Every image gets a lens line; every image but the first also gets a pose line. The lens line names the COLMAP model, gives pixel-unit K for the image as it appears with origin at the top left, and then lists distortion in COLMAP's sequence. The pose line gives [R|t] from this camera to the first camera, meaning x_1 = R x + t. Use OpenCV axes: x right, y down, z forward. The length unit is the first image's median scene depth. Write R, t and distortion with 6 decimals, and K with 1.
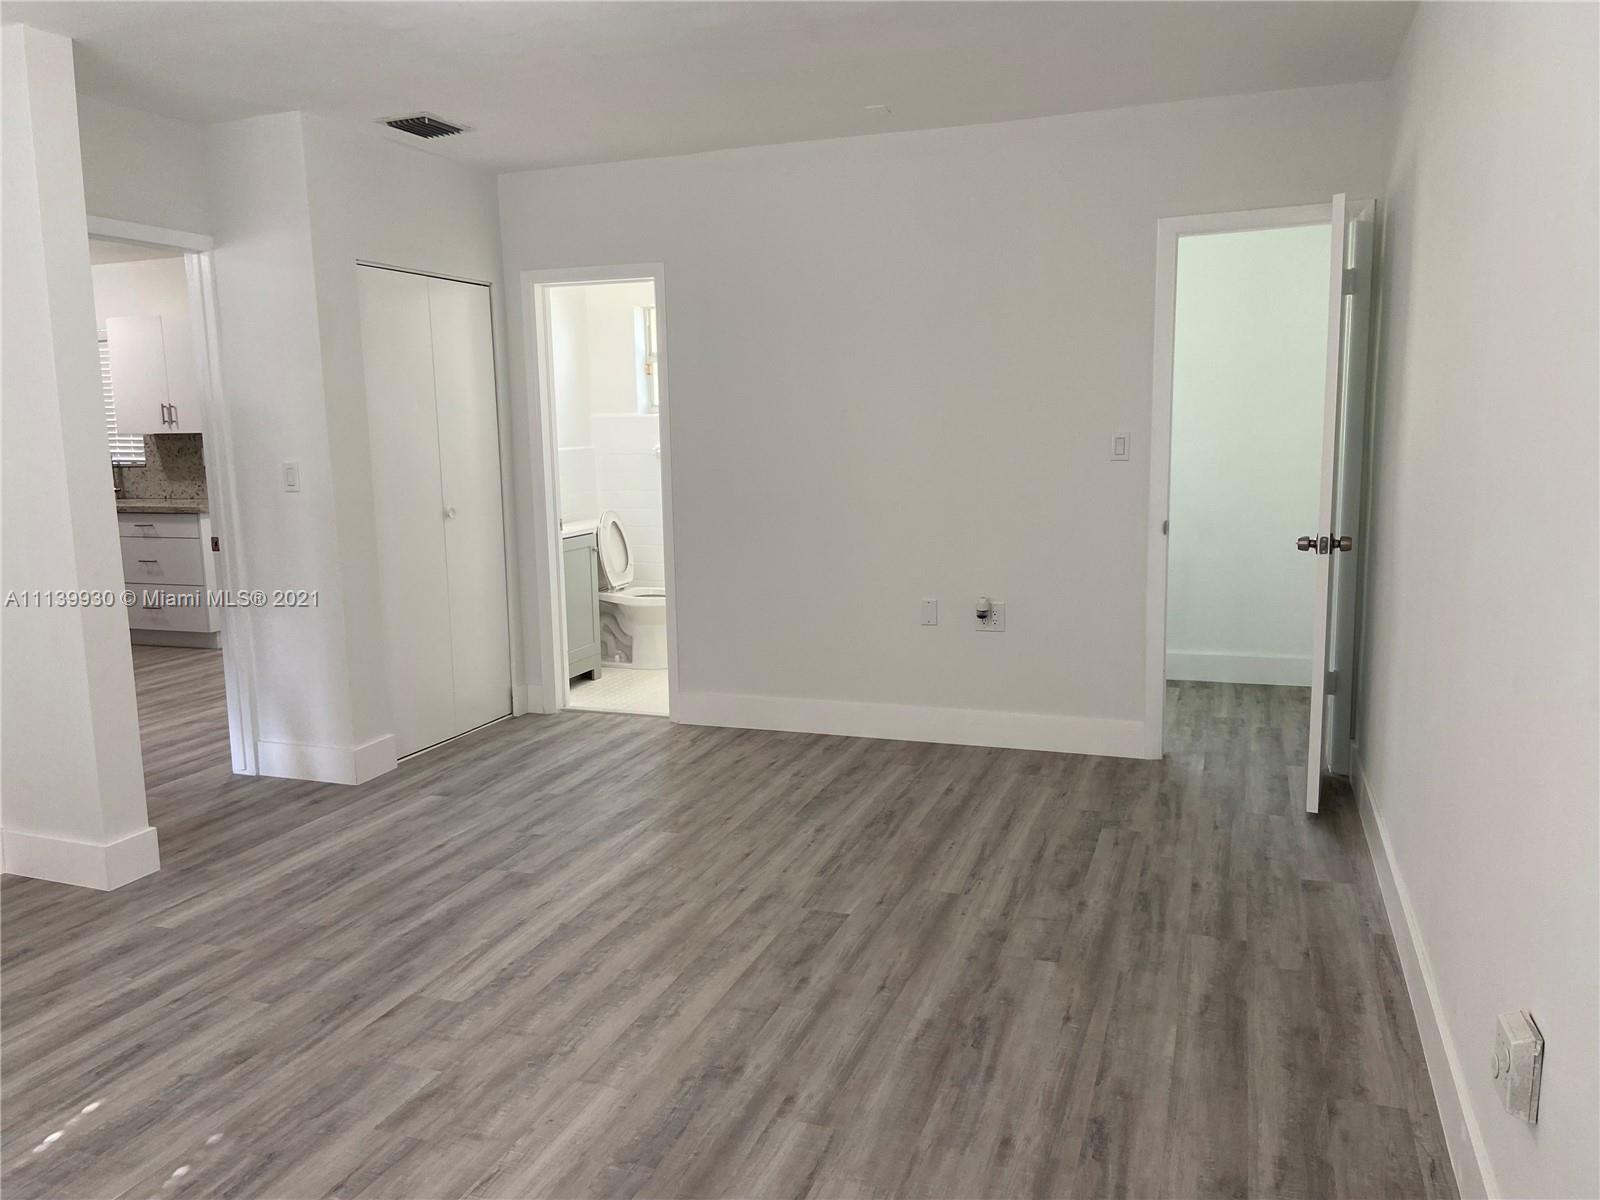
lens RADIAL K [[1207.5, 0, 797.9], [0, 1207.5, 608.7], [0, 0, 1]] dist [0.117309, -0.142776]
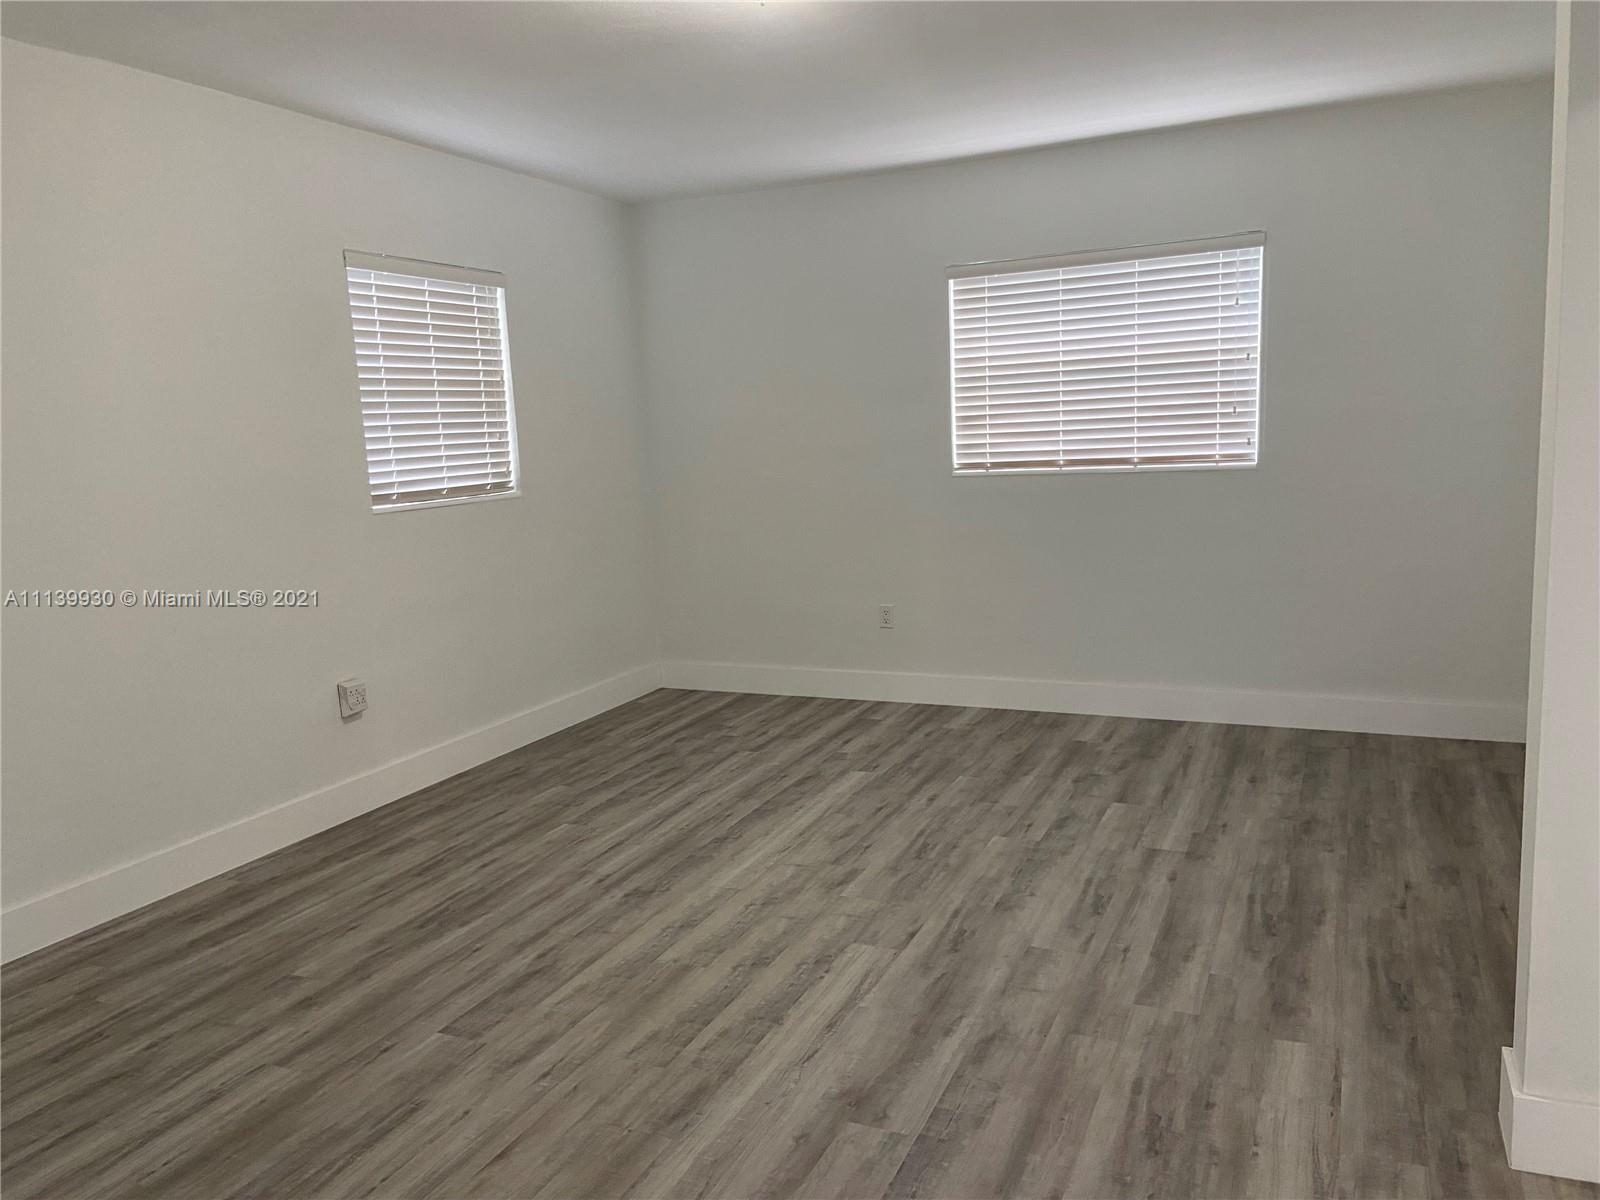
lens RADIAL K [[1207.5, 0, 800.9], [0, 1207.5, 601.1], [0, 0, 1]] dist [0.117309, -0.142776]
pose [[-0.995576, 0.050040, 0.079528, -0.317795], [0.071461, 0.952793, 0.295090, -0.288932], [-0.061008, 0.299468, -0.952154, 1.881201]]
